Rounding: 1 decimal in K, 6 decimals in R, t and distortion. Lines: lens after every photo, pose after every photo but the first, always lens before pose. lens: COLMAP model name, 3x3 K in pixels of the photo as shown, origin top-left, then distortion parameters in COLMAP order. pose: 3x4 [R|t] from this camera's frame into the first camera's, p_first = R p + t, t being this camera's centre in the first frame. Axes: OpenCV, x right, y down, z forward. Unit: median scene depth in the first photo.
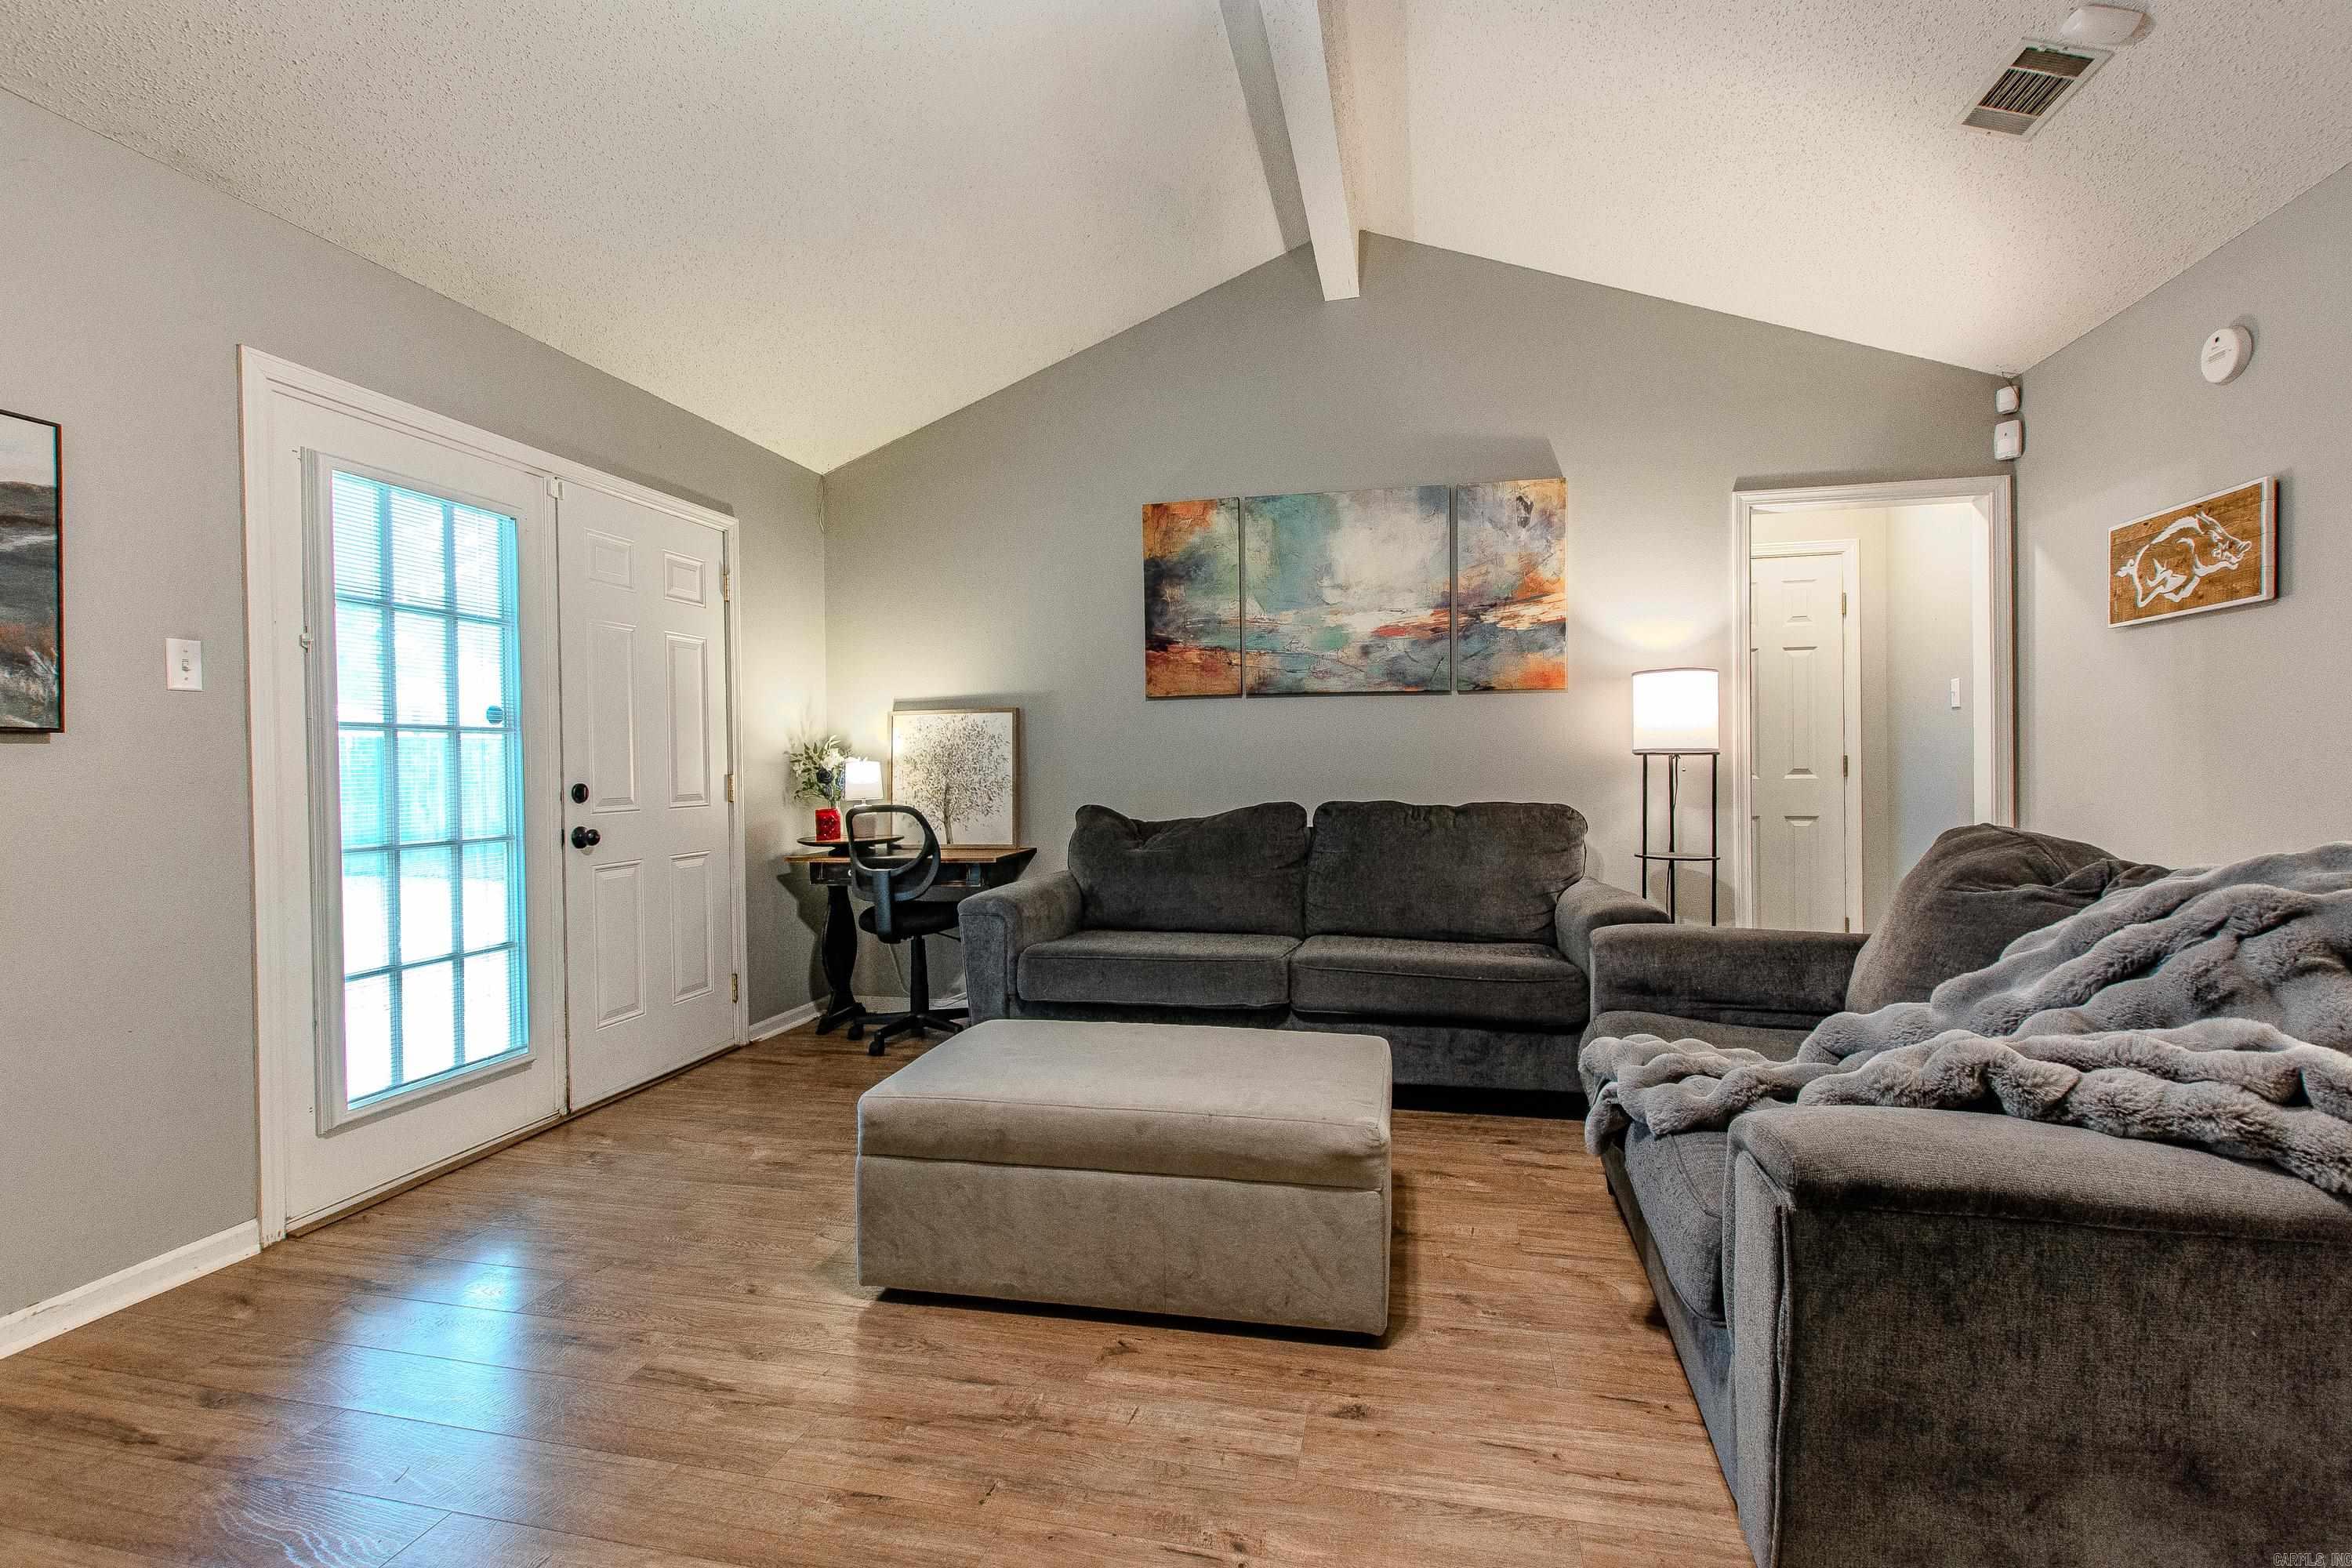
lens RADIAL K [[1043.5, 0, 1189.7], [0, 1043.5, 769.5], [0, 0, 1]] dist [0.002584, -0.001405]
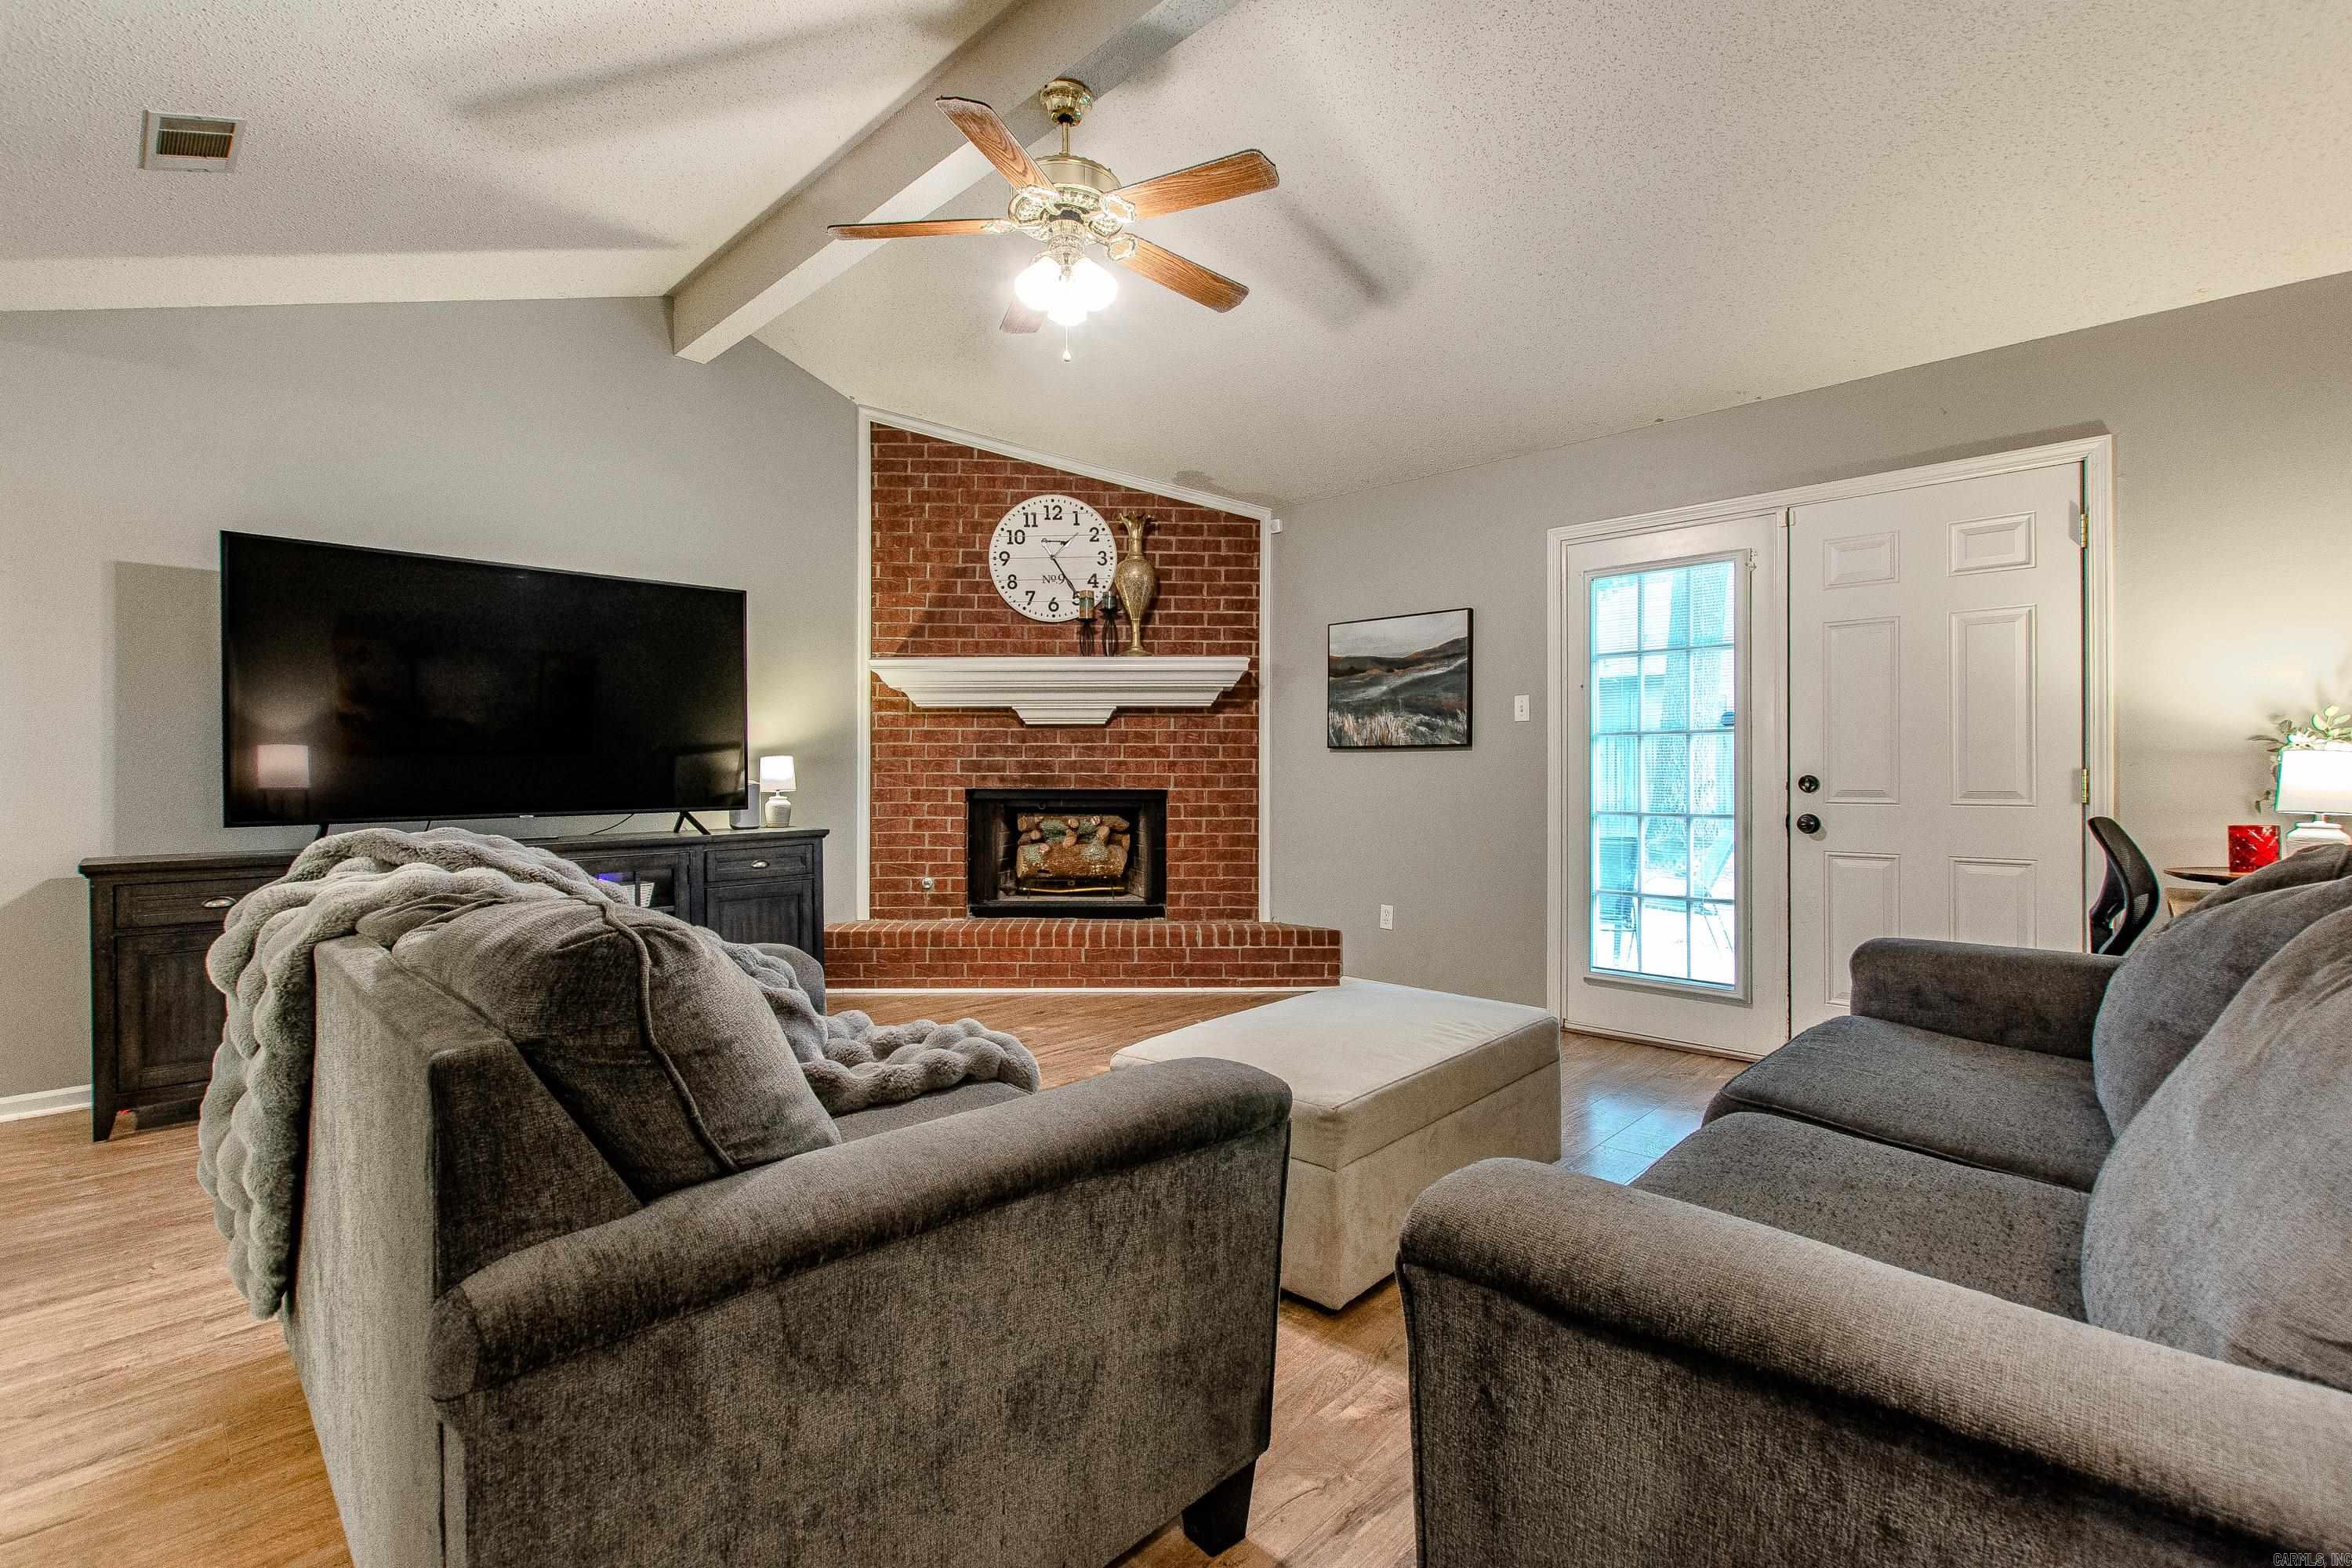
lens RADIAL K [[1043.5, 0, 1191.0], [0, 1043.5, 767.8], [0, 0, 1]] dist [0.002584, -0.001405]
pose [[-0.512635, 0.010286, -0.858545, 0.589266], [0.003313, 0.999944, 0.010002, -0.005883], [0.858600, 0.002283, -0.512640, 0.839558]]
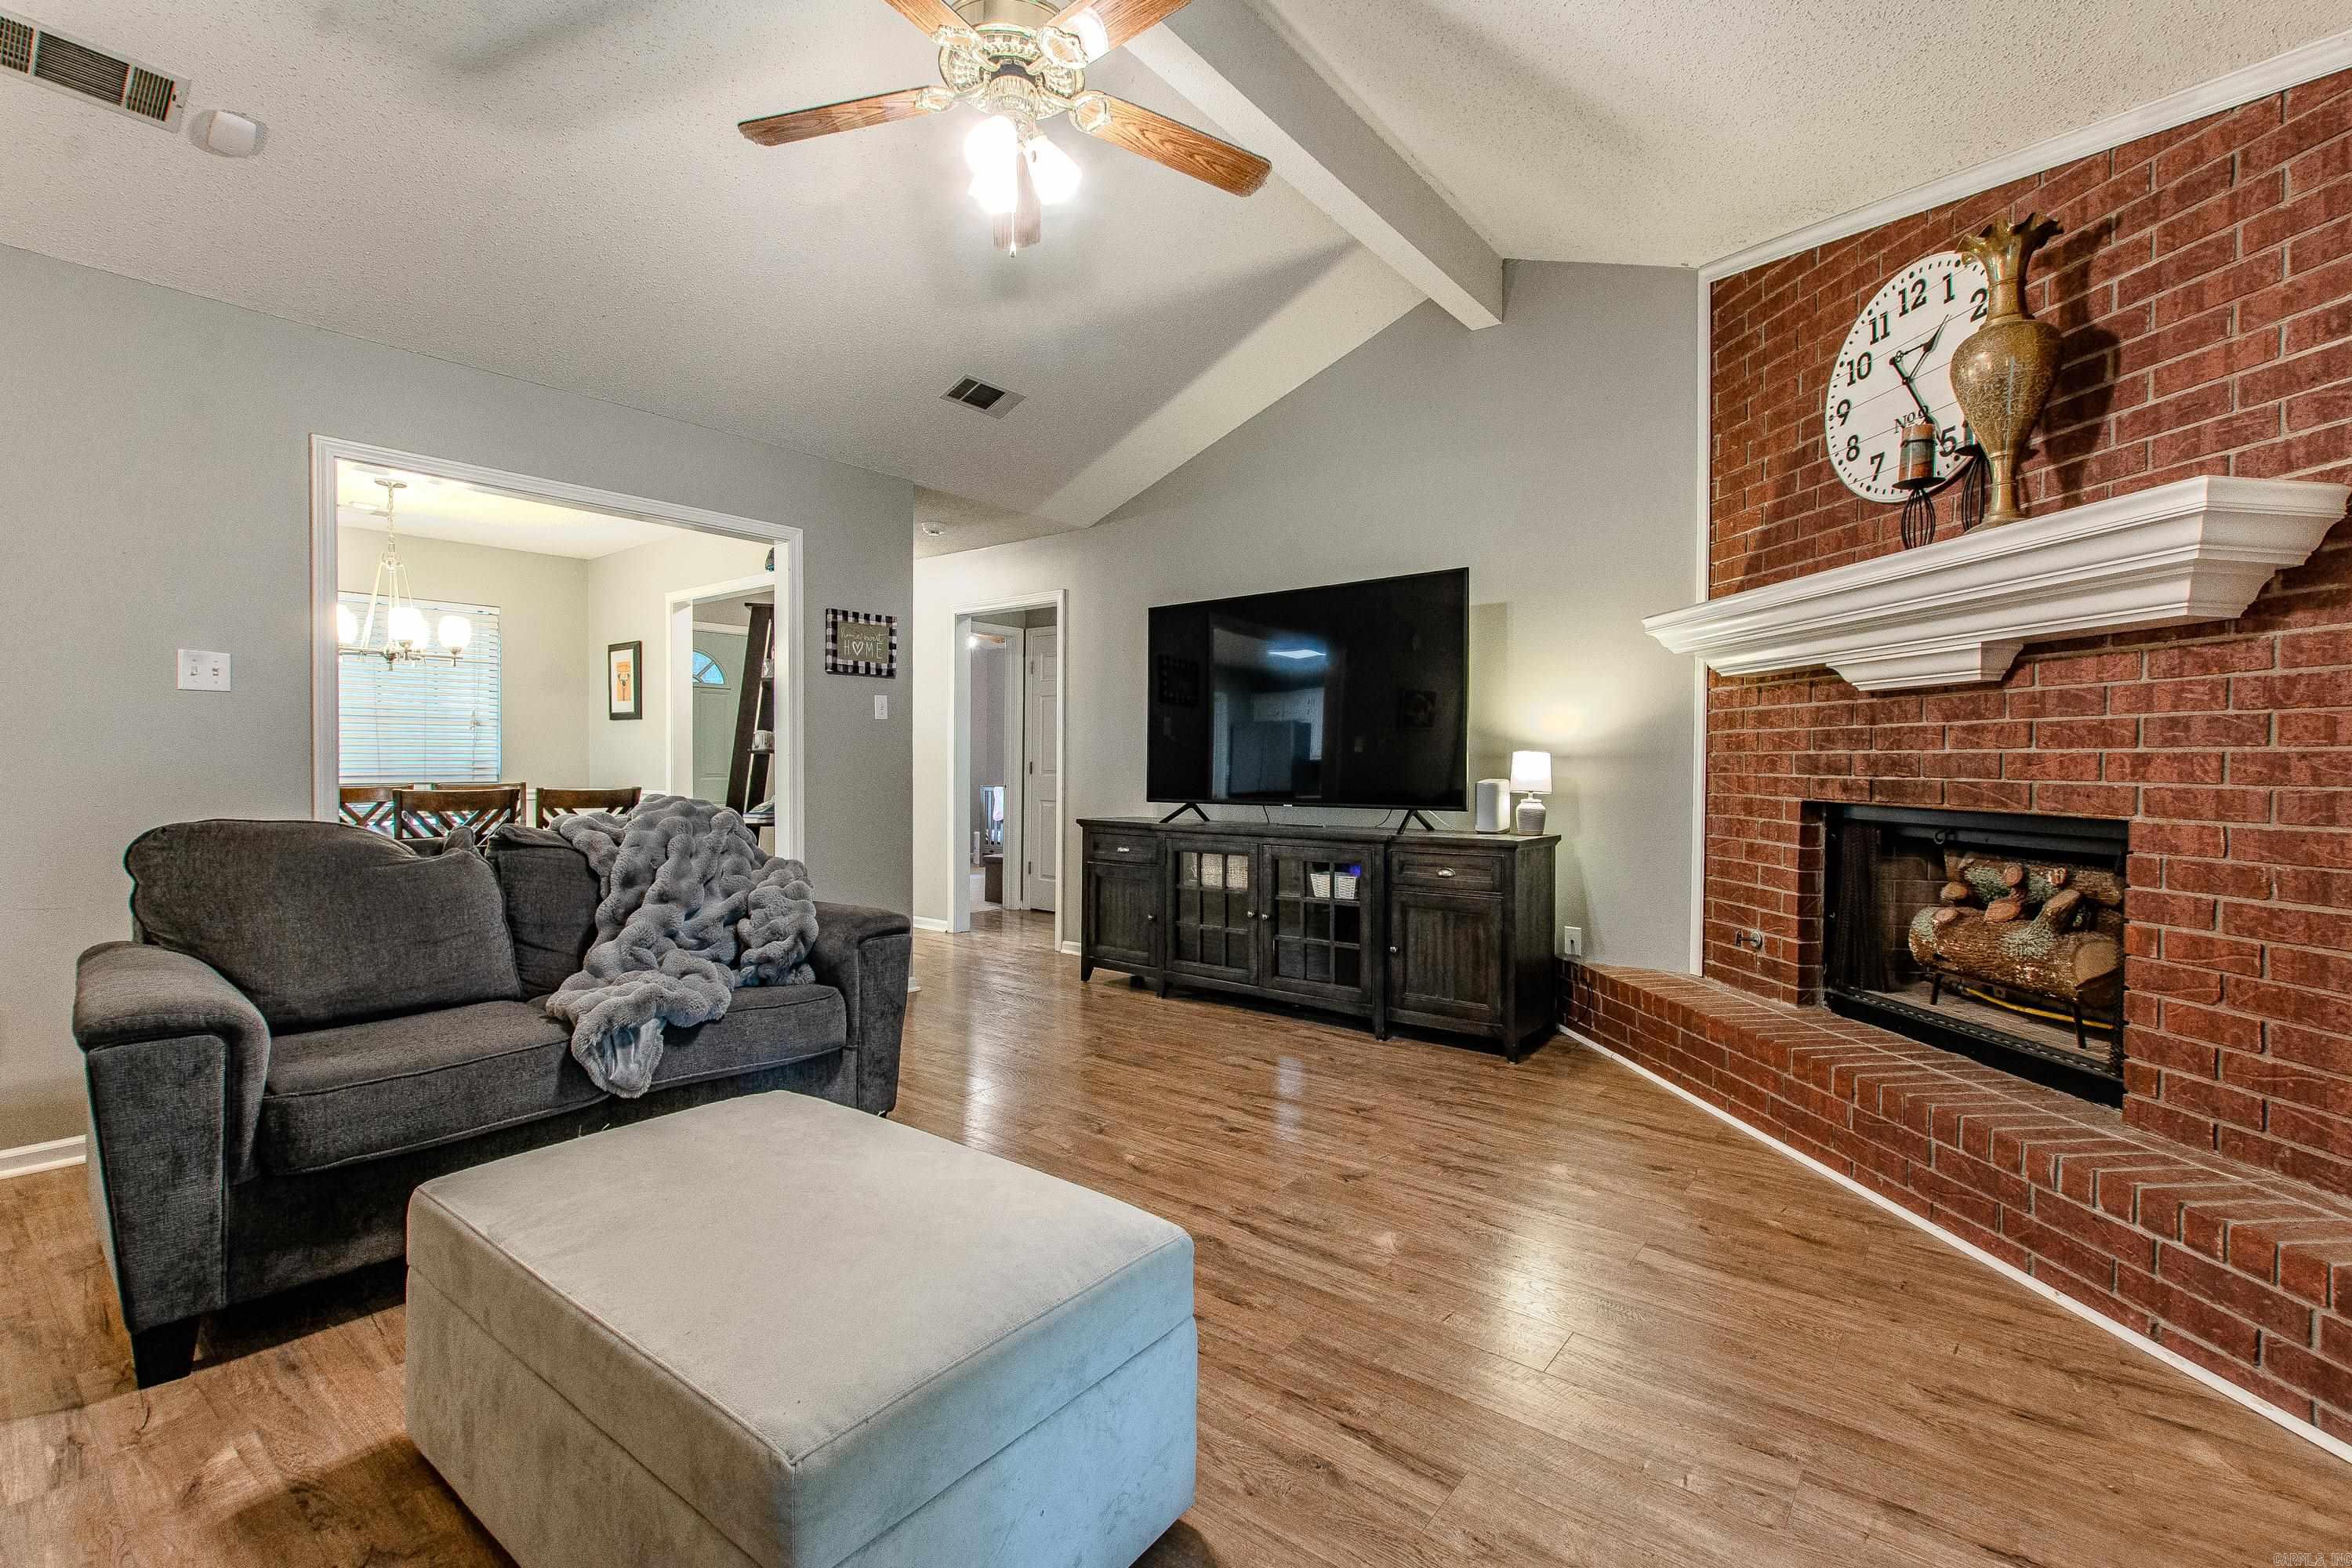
lens RADIAL K [[1043.5, 0, 1181.0], [0, 1043.5, 771.3], [0, 0, 1]] dist [0.002584, -0.001405]
pose [[-0.902192, 0.001895, 0.431331, -0.328175], [0.005485, 0.999960, 0.007079, 0.001112], [-0.431301, 0.008752, -0.902166, 0.877905]]
